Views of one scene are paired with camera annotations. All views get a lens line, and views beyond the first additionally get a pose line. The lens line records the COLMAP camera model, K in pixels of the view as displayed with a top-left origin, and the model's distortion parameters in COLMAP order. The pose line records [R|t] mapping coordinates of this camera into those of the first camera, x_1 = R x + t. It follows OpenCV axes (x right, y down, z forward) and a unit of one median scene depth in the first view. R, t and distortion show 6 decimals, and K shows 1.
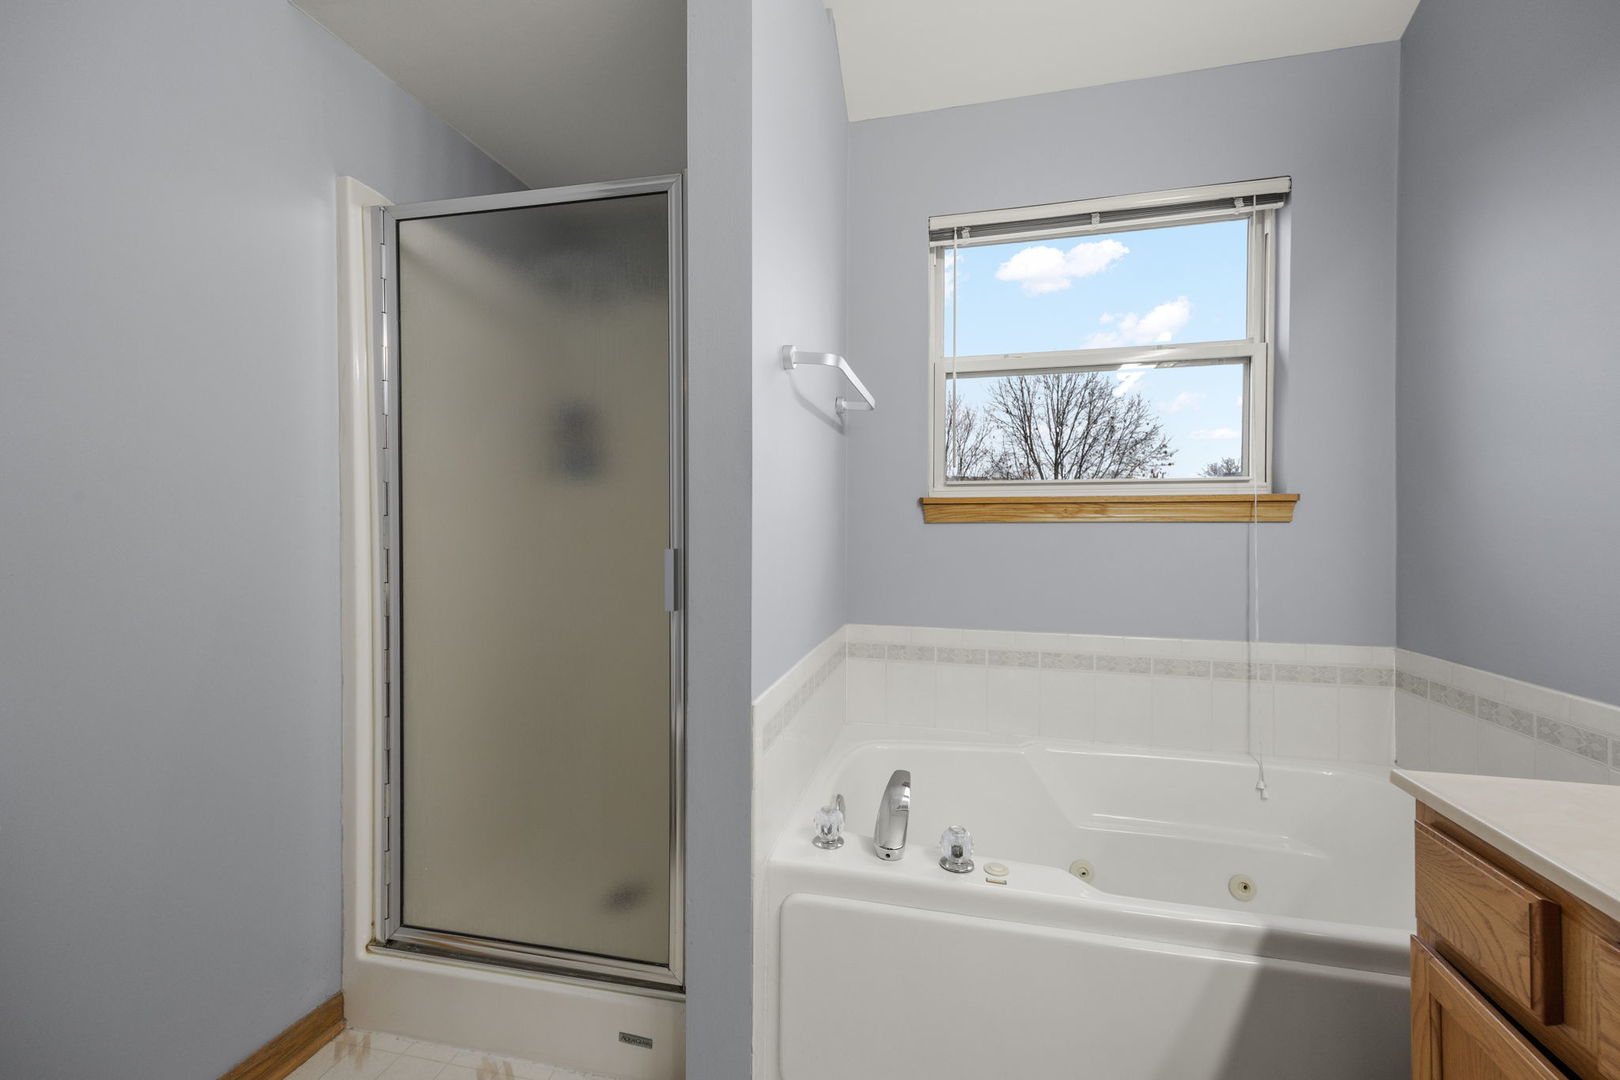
lens RADIAL K [[618.6, 0, 810.0], [0, 618.6, 544.4], [0, 0, 1]] dist [0.000029, -0.000111]
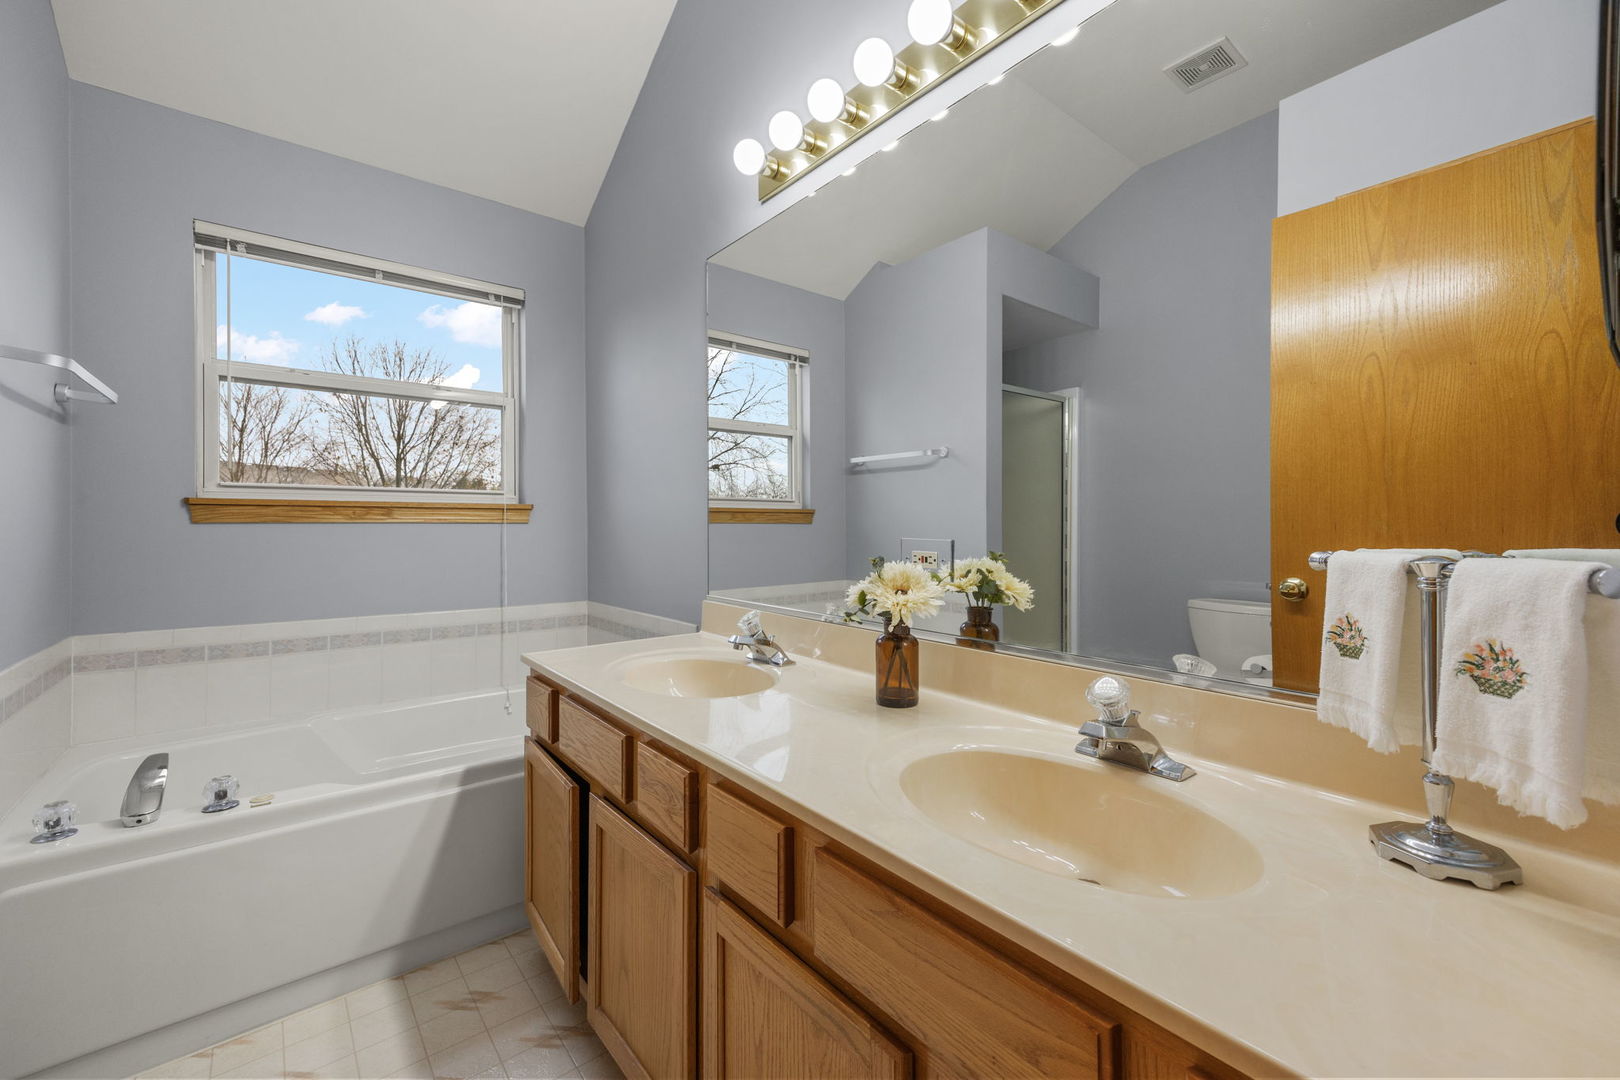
lens RADIAL K [[662.3, 0, 814.8], [0, 662.3, 525.9], [0, 0, 1]] dist [0.010425, -0.000770]
pose [[0.607624, 0.000041, 0.794225, -0.059619], [0.024219, 0.999534, -0.018581, 0.014621], [-0.793856, 0.030526, 0.607339, -0.460814]]
